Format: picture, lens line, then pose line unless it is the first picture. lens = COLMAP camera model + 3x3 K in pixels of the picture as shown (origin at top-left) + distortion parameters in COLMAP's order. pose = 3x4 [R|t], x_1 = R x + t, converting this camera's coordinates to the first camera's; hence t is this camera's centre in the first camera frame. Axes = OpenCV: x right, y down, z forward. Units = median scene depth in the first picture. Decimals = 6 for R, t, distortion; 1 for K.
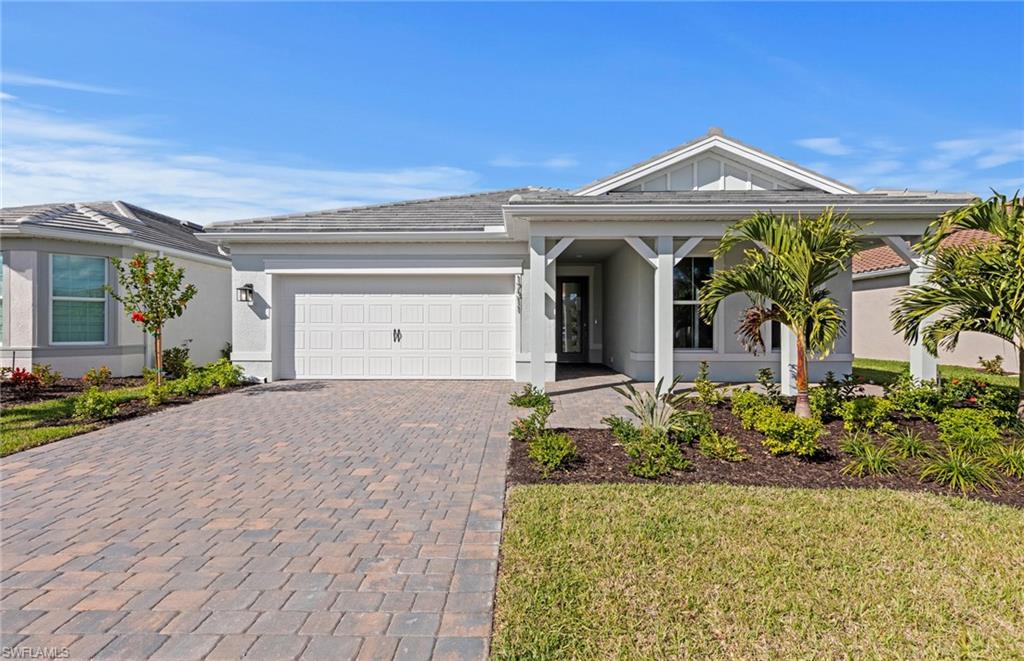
lens RADIAL K [[466.7, 0, 512.1], [0, 466.7, 333.8], [0, 0, 1]] dist [0.007729, -0.000138]
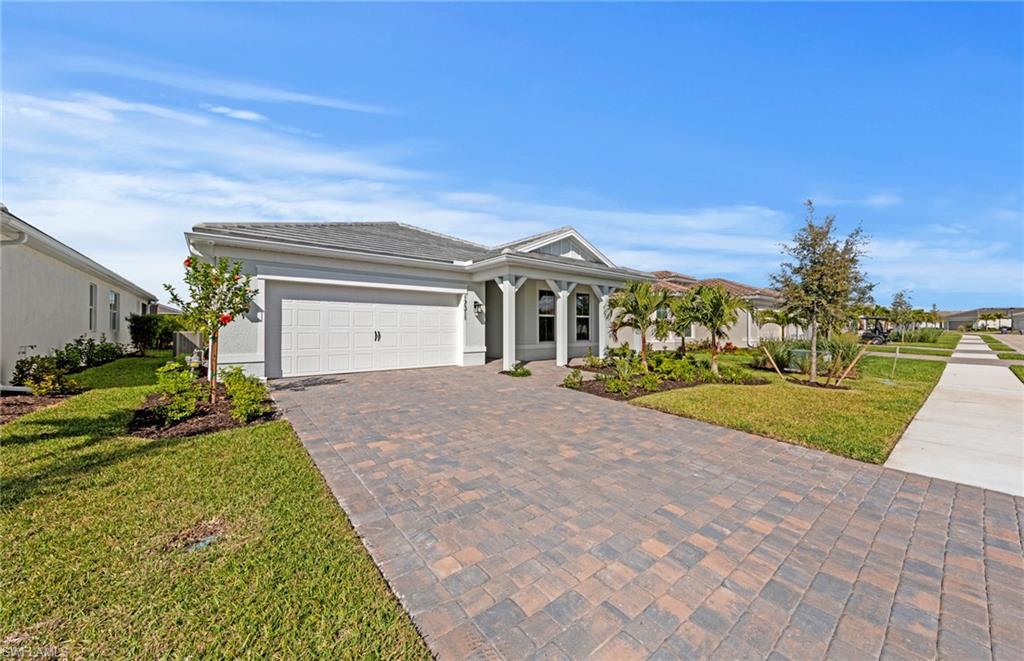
lens RADIAL K [[369.4, 0, 514.4], [0, 369.4, 325.7], [0, 0, 1]] dist [0.005286, -0.000384]
pose [[0.764544, 0.005573, 0.644548, -0.642047], [0.010160, 0.999734, -0.020695, -0.000151], [-0.644492, 0.022371, 0.764284, -0.002558]]
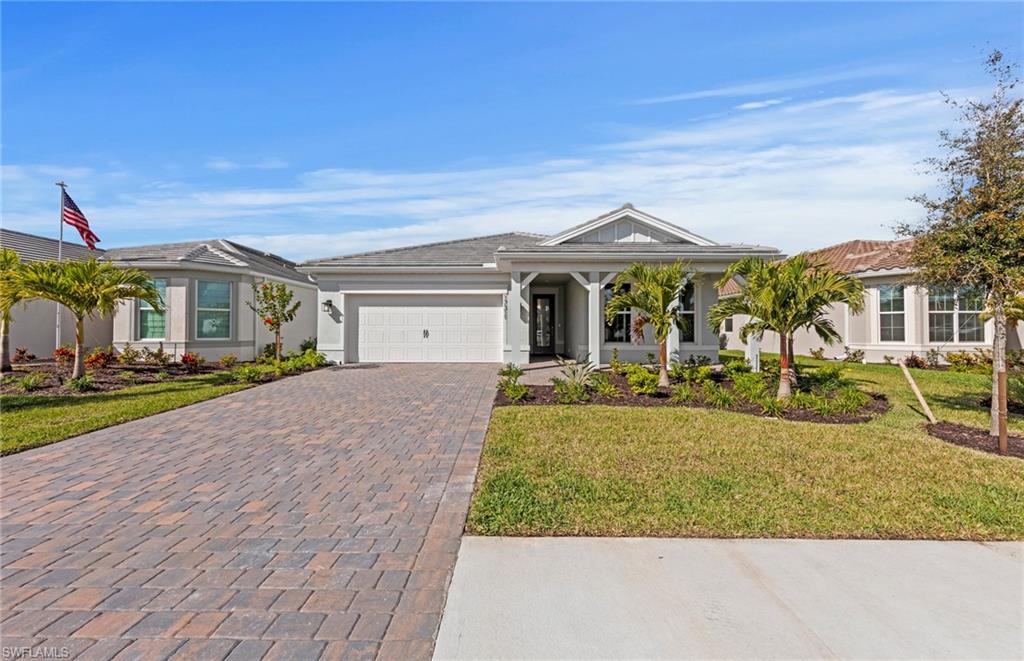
lens RADIAL K [[369.4, 0, 512.1], [0, 369.4, 333.2], [0, 0, 1]] dist [0.005286, -0.000384]
pose [[0.999884, 0.000769, 0.015180, 0.018814], [-0.000636, 0.999961, -0.008769, 0.012567], [-0.015186, 0.008758, 0.999846, -0.225061]]
